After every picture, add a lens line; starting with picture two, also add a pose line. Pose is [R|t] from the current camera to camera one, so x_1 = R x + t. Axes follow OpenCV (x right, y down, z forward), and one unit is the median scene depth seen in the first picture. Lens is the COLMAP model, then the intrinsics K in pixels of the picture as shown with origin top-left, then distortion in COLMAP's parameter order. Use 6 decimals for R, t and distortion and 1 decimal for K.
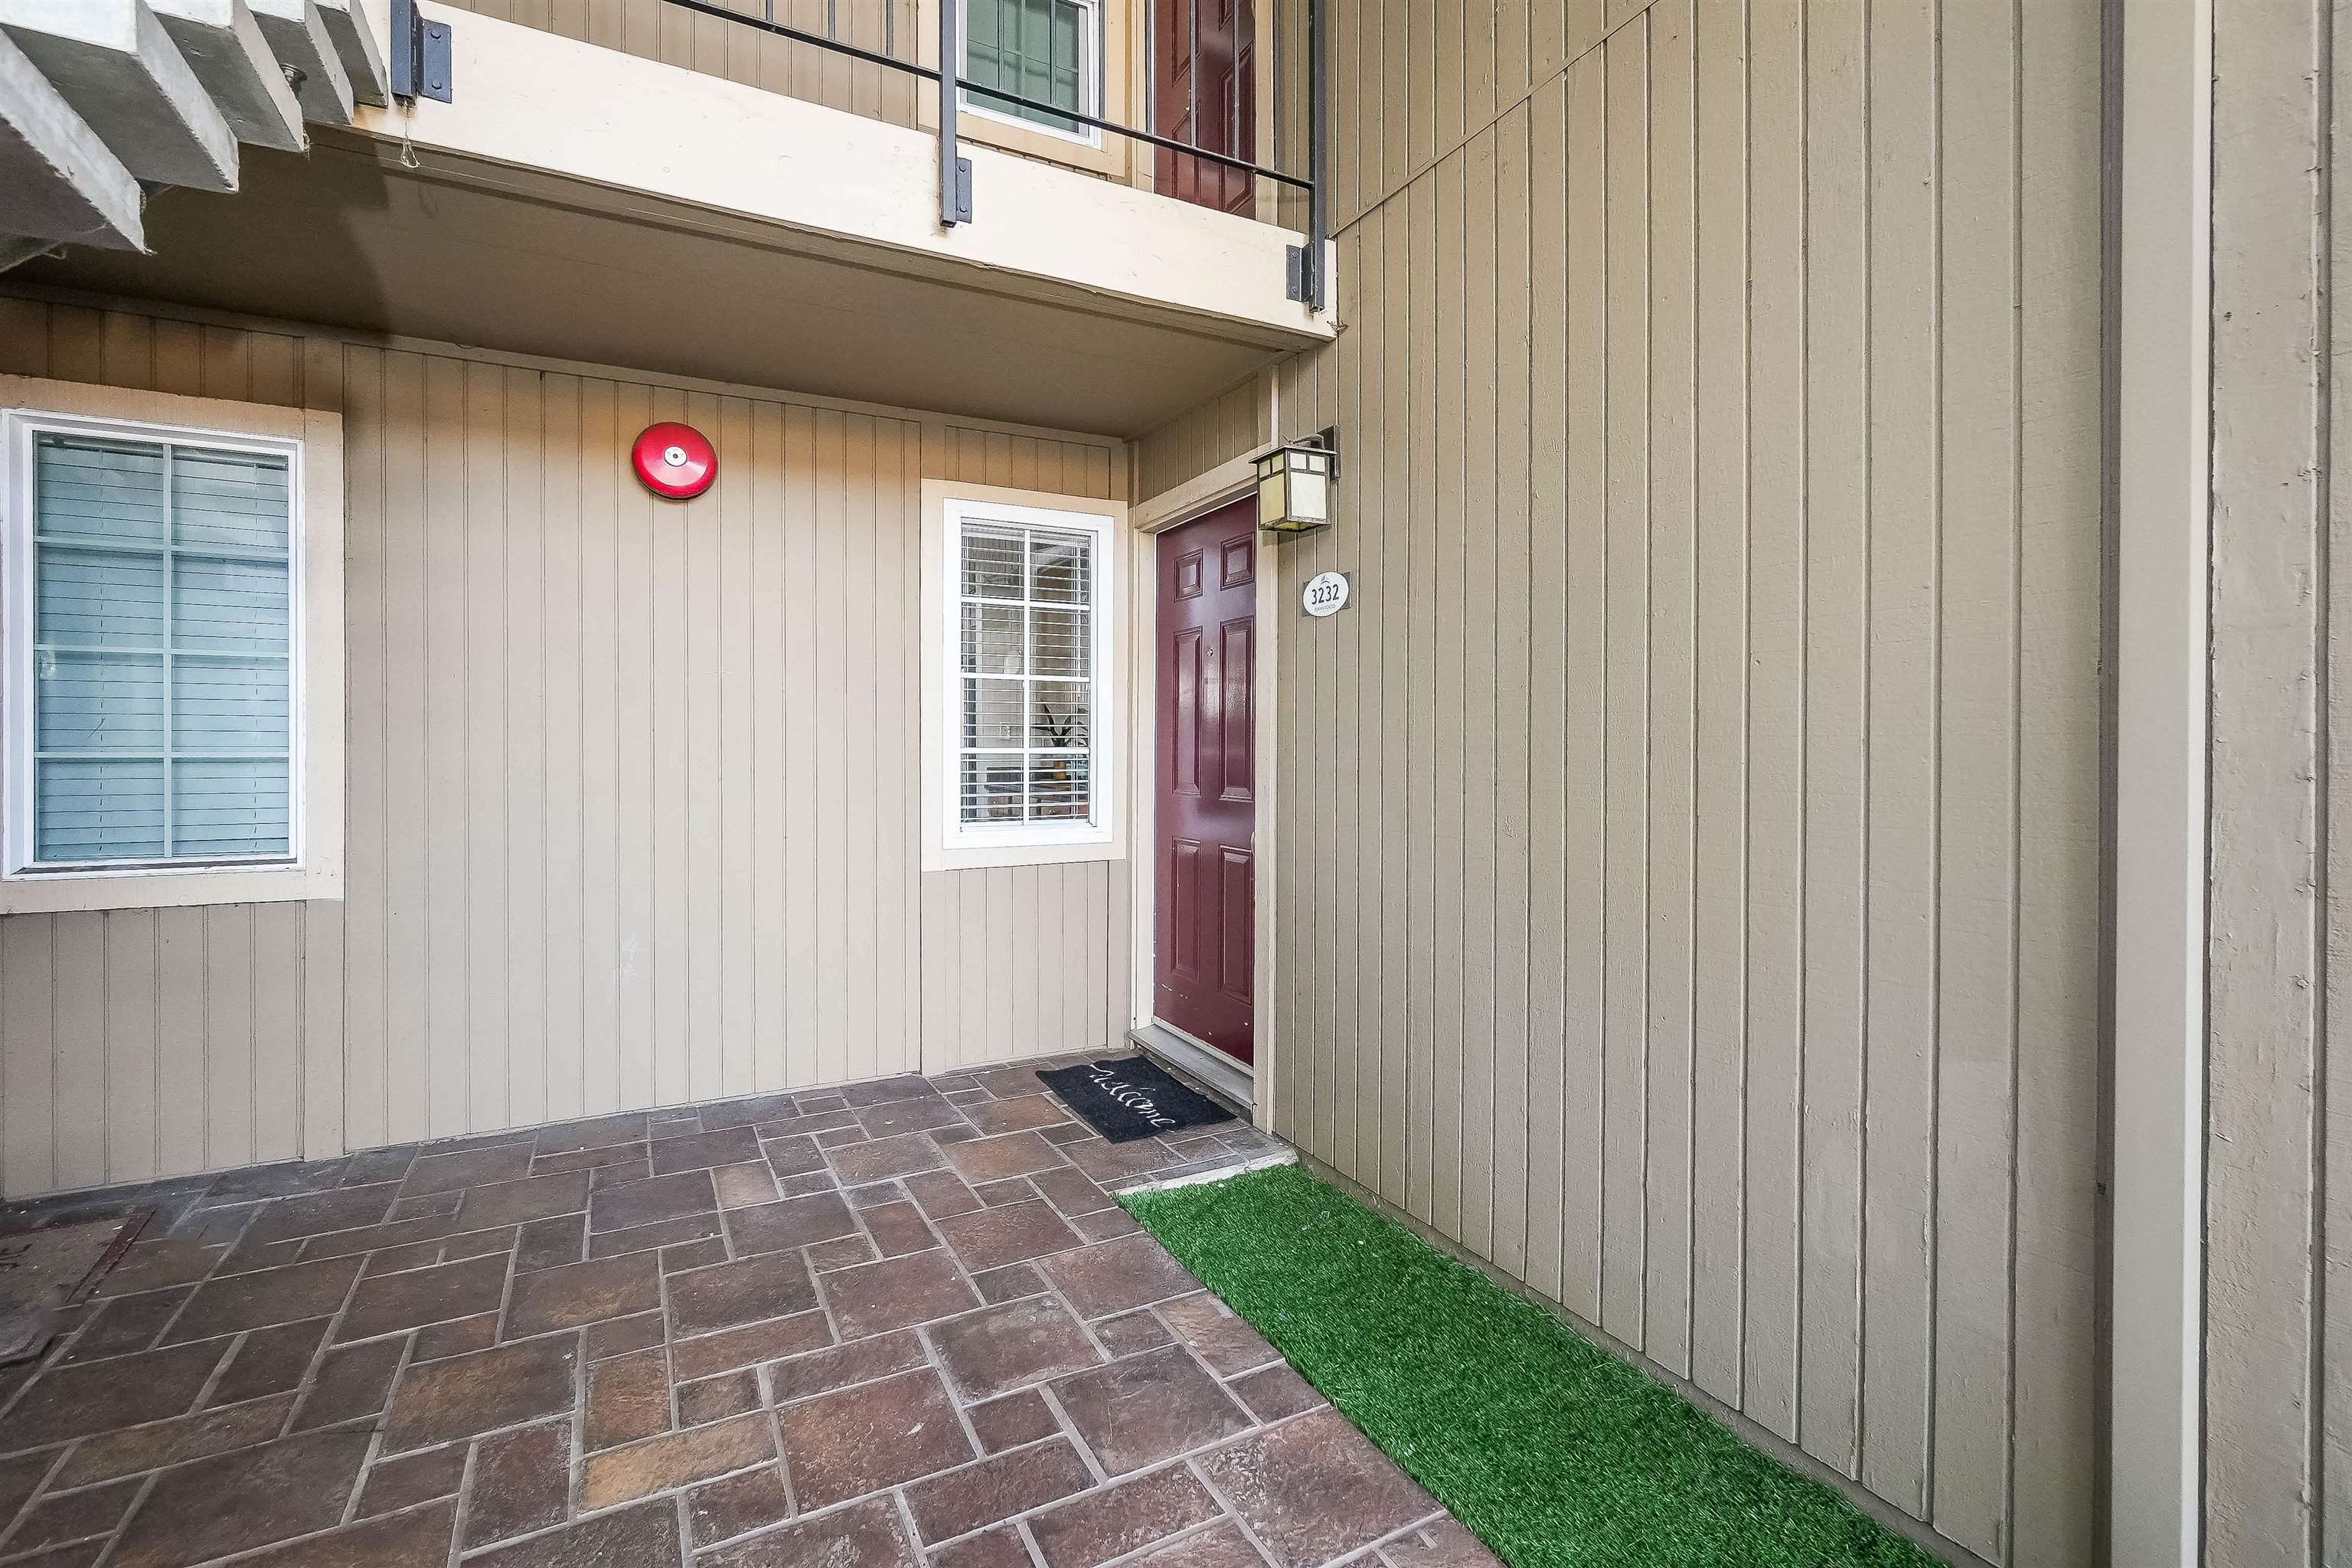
lens RADIAL K [[1043.6, 0, 1169.7], [0, 1043.6, 749.3], [0, 0, 1]] dist [0.000244, 0.000159]
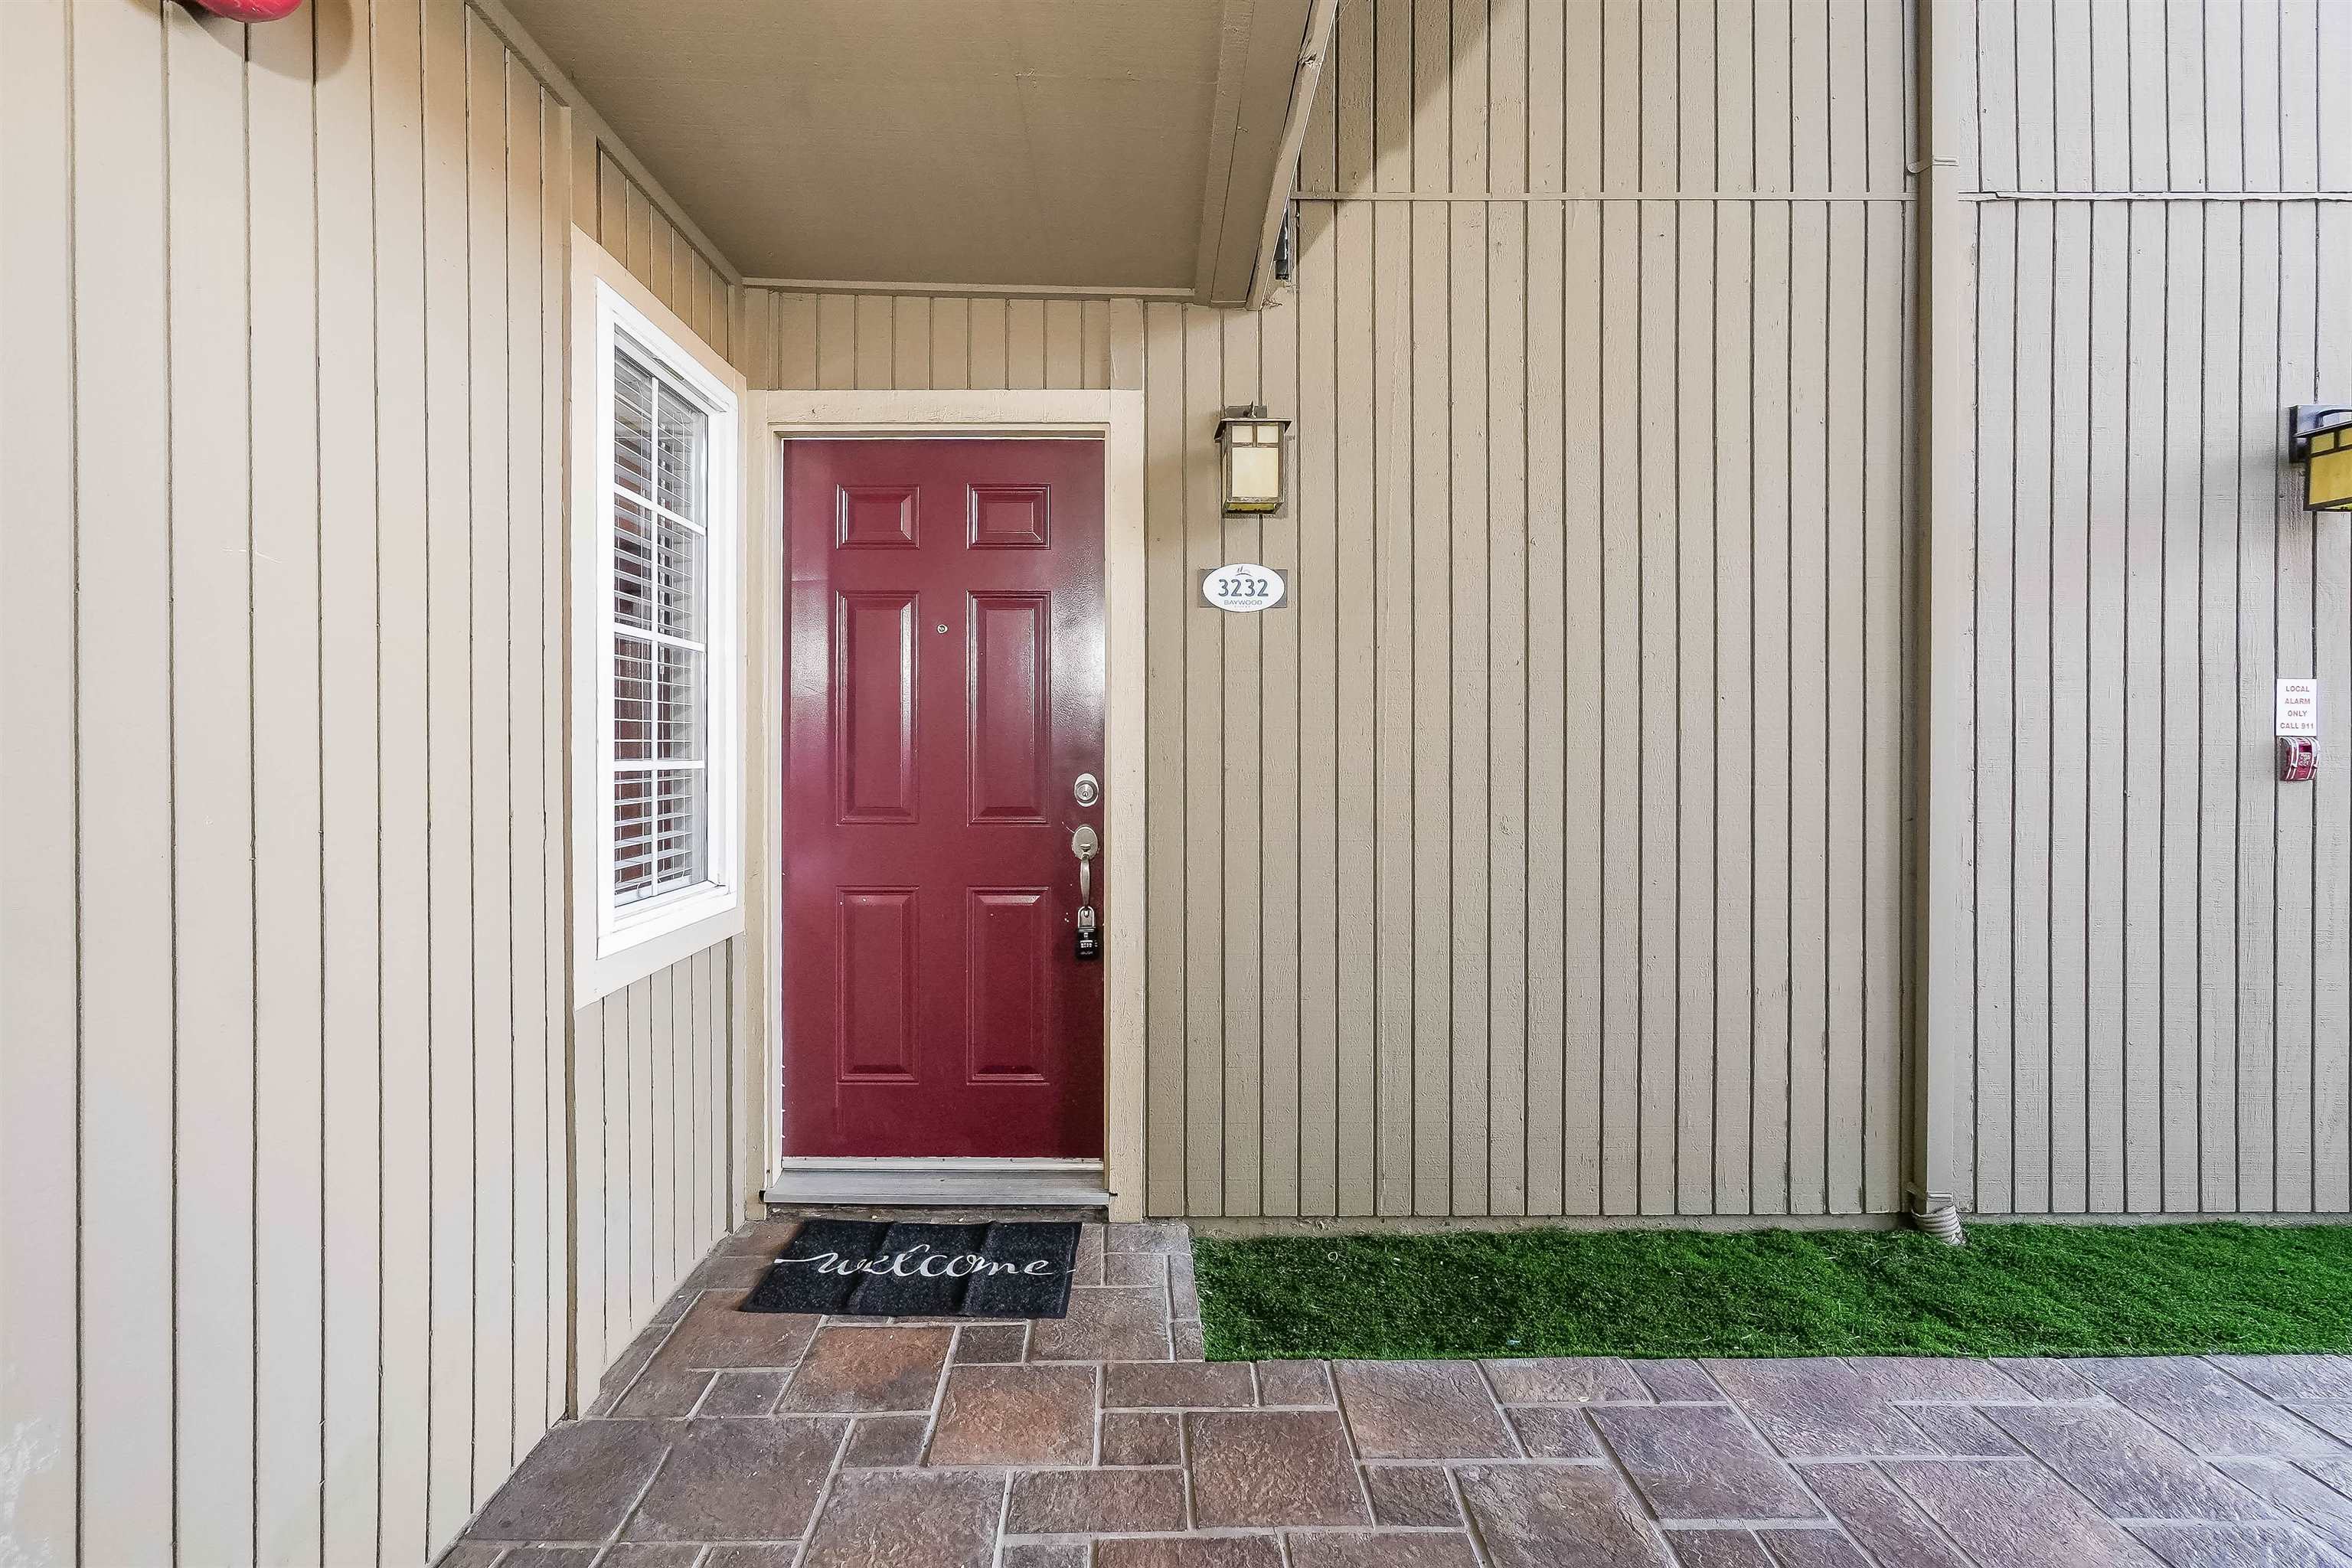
lens RADIAL K [[1057.6, 0, 1174.2], [0, 1057.6, 755.0], [0, 0, 1]] dist [-0.003276, -0.000141]
pose [[0.443294, -0.002422, 0.896373, -0.645424], [0.004042, 0.999992, 0.000703, -0.003940], [-0.896367, 0.003312, 0.443300, 0.598334]]
